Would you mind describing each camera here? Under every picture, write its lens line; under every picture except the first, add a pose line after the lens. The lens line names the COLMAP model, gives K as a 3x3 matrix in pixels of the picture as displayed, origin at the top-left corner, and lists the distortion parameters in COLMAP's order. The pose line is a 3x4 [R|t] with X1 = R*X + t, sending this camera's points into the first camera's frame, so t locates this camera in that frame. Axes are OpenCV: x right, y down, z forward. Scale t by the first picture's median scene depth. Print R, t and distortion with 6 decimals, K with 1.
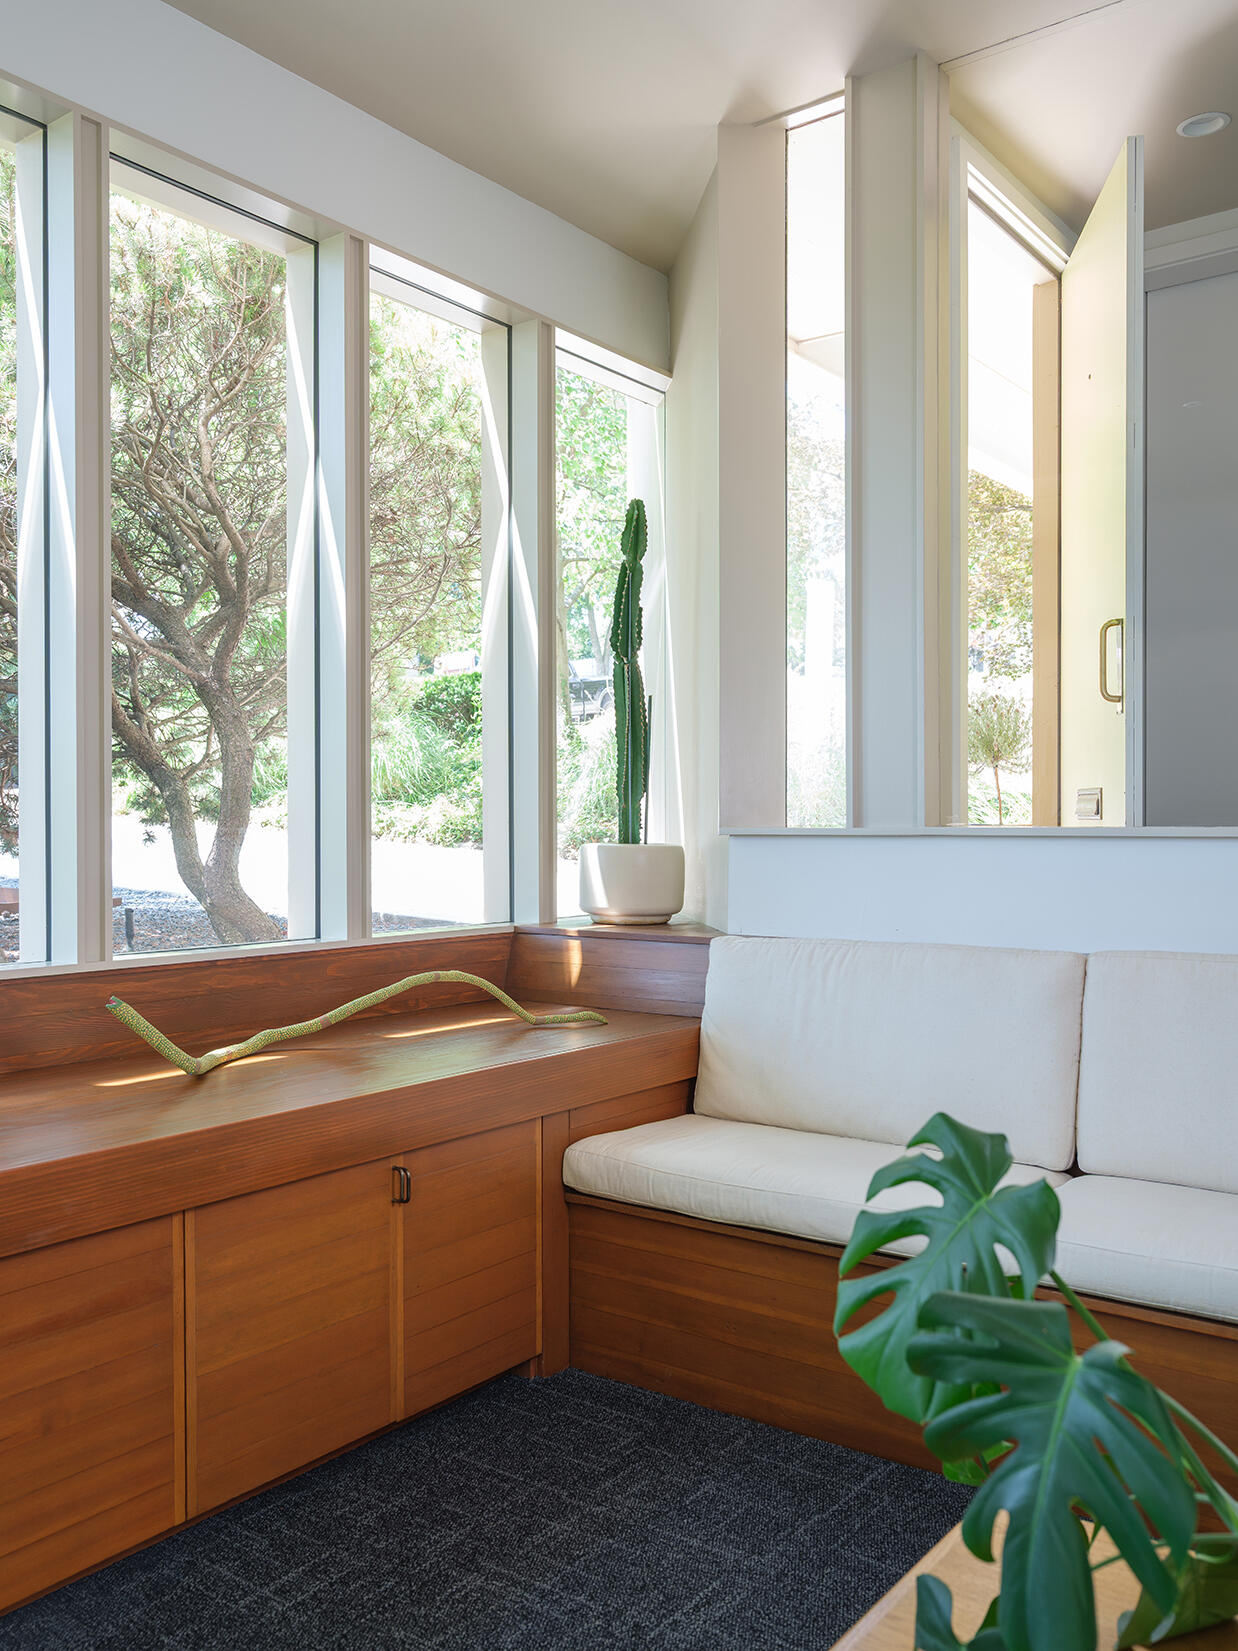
lens RADIAL K [[1400.0, 0, 619.0], [0, 1400.0, 825.5], [0, 0, 1]] dist [0.001590, 0.000726]
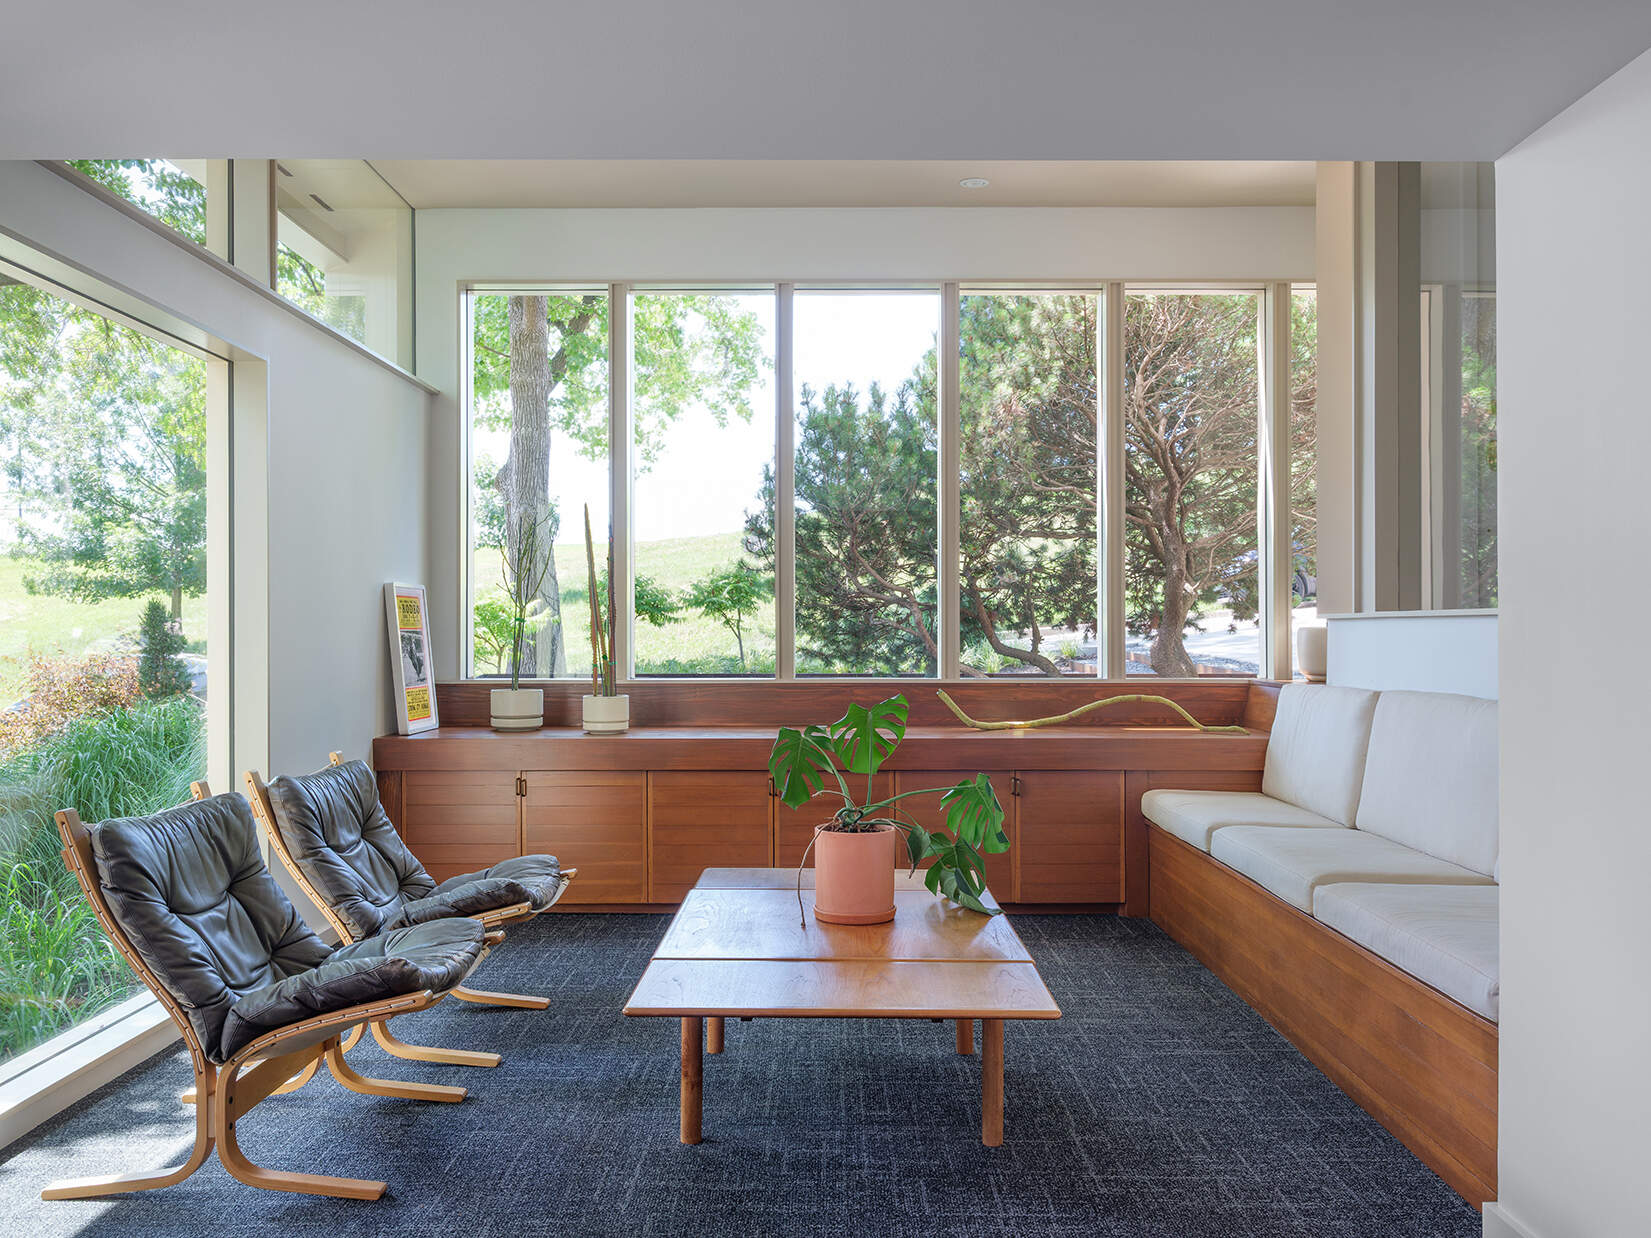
lens RADIAL K [[1400.0, 0, 825.5], [0, 1400.0, 619.0], [0, 0, 1]] dist [0.001590, 0.000726]
pose [[0.591603, -0.004237, -0.806218, 1.185392], [-0.005969, 0.999936, -0.009635, 0.028414], [0.806207, 0.010512, 0.591540, -0.393941]]
